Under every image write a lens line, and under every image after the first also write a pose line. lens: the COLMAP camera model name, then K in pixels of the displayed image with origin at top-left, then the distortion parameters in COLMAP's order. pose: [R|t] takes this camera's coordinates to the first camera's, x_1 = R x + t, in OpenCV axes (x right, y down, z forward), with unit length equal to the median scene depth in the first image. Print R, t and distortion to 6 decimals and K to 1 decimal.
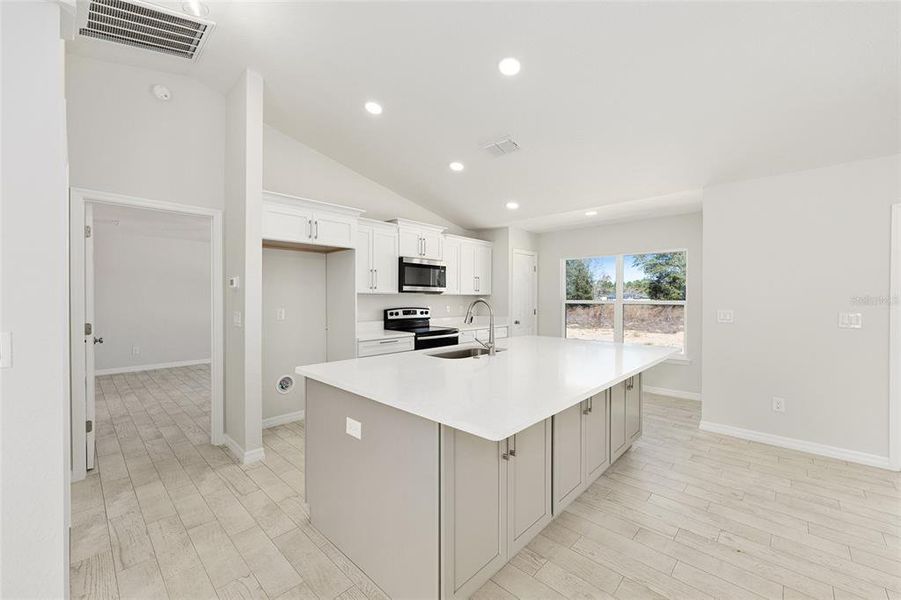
lens RADIAL K [[361.0, 0, 448.8], [0, 361.0, 300.7], [0, 0, 1]] dist [-0.000573, 0.000428]
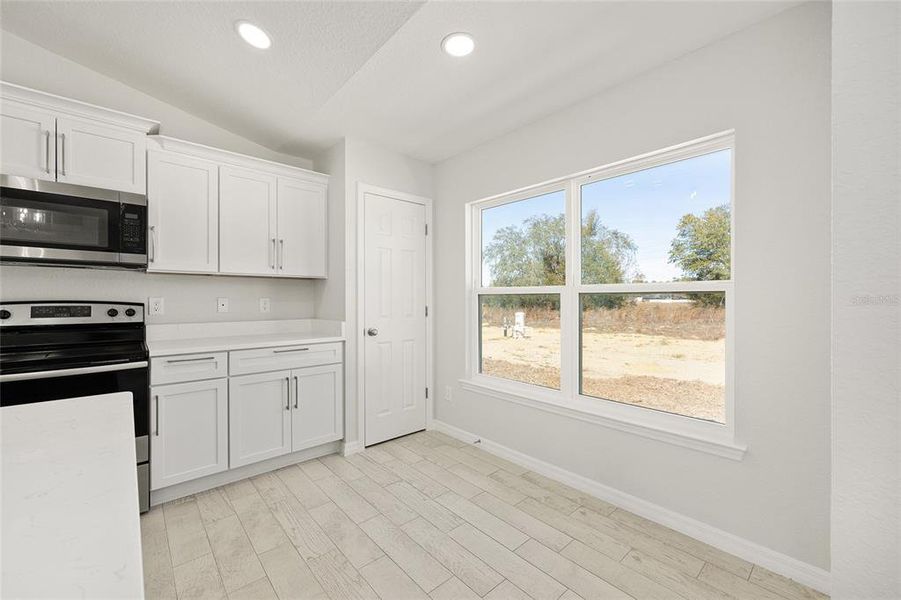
lens RADIAL K [[361.0, 0, 448.8], [0, 361.0, 300.7], [0, 0, 1]] dist [-0.000573, 0.000428]
pose [[0.996538, -0.000941, -0.083133, 0.387719], [0.000729, 0.999996, -0.002582, 0.020393], [0.083135, 0.002513, 0.996535, 0.589529]]
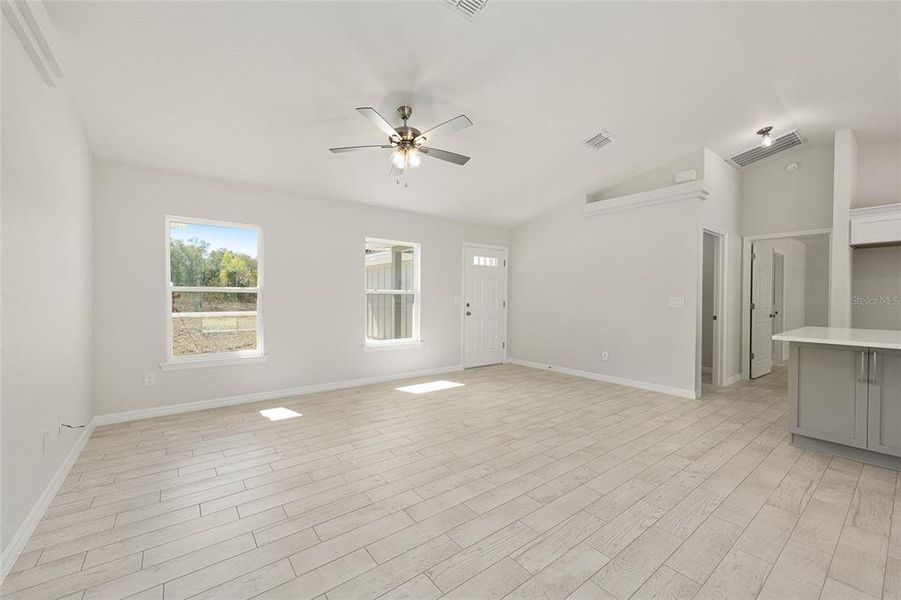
lens RADIAL K [[361.0, 0, 448.8], [0, 361.0, 300.7], [0, 0, 1]] dist [-0.000573, 0.000428]
pose [[-0.152591, 0.007305, -0.988262, 0.644027], [-0.013475, 0.999864, 0.009471, 0.028017], [0.988197, 0.014762, -0.152472, -0.180238]]
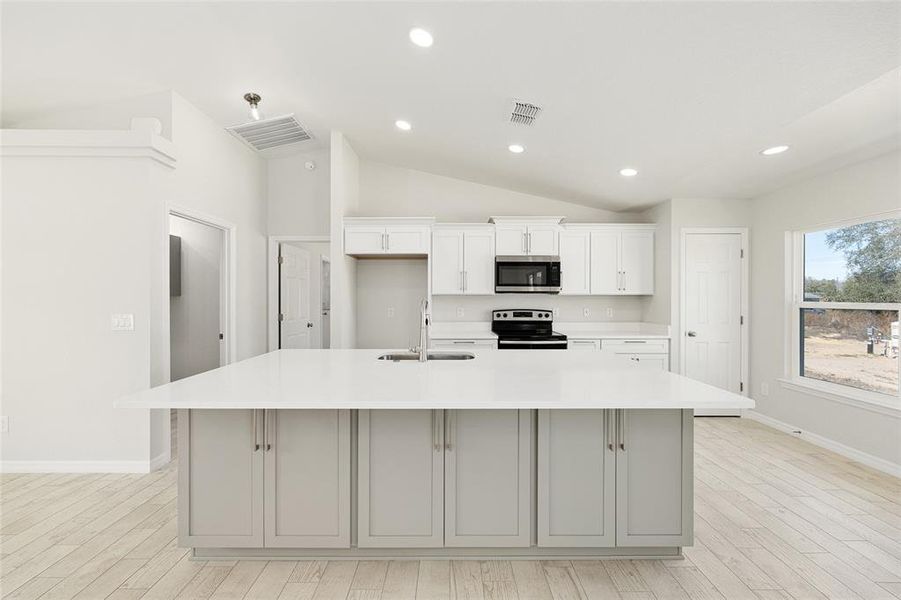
lens RADIAL K [[361.0, 0, 448.8], [0, 361.0, 300.7], [0, 0, 1]] dist [-0.000573, 0.000428]
pose [[0.691132, 0.003007, -0.722722, 0.422539], [-0.004871, 0.999988, -0.000497, -0.001532], [0.722712, 0.003864, 0.691139, 0.215505]]
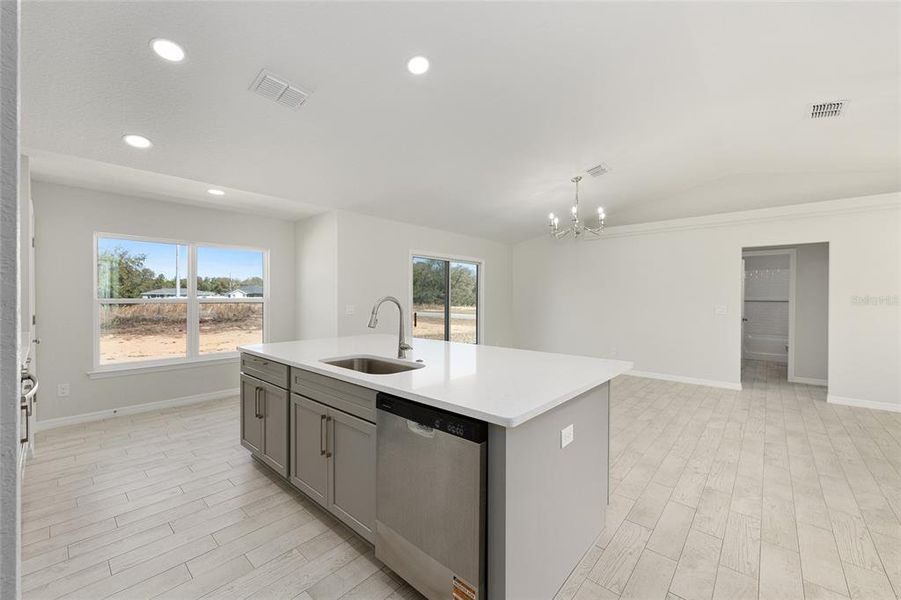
lens RADIAL K [[356.5, 0, 450.5], [0, 356.5, 300.0], [0, 0, 1]] dist [0.000757, 0.000238]
pose [[-0.032477, -0.007772, 0.999442, -0.412859], [0.002430, 0.999966, 0.007855, -0.002917], [-0.999470, 0.002684, -0.032457, 0.466683]]
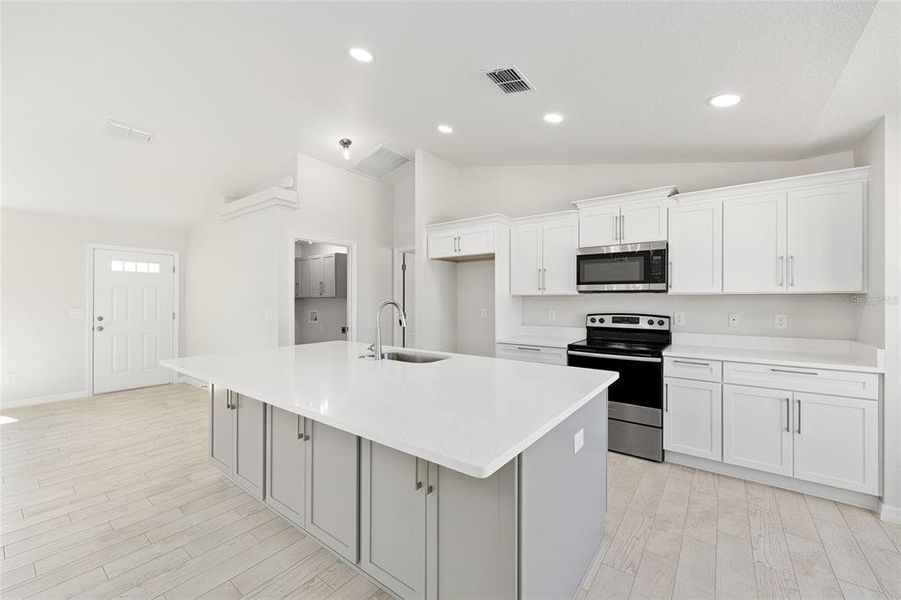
lens RADIAL K [[361.0, 0, 448.8], [0, 361.0, 300.7], [0, 0, 1]] dist [-0.000573, 0.000428]
pose [[0.108747, 0.001539, -0.994068, 0.558344], [-0.006854, 0.999976, 0.000799, -0.004430], [0.994046, 0.006726, 0.108755, 0.558169]]
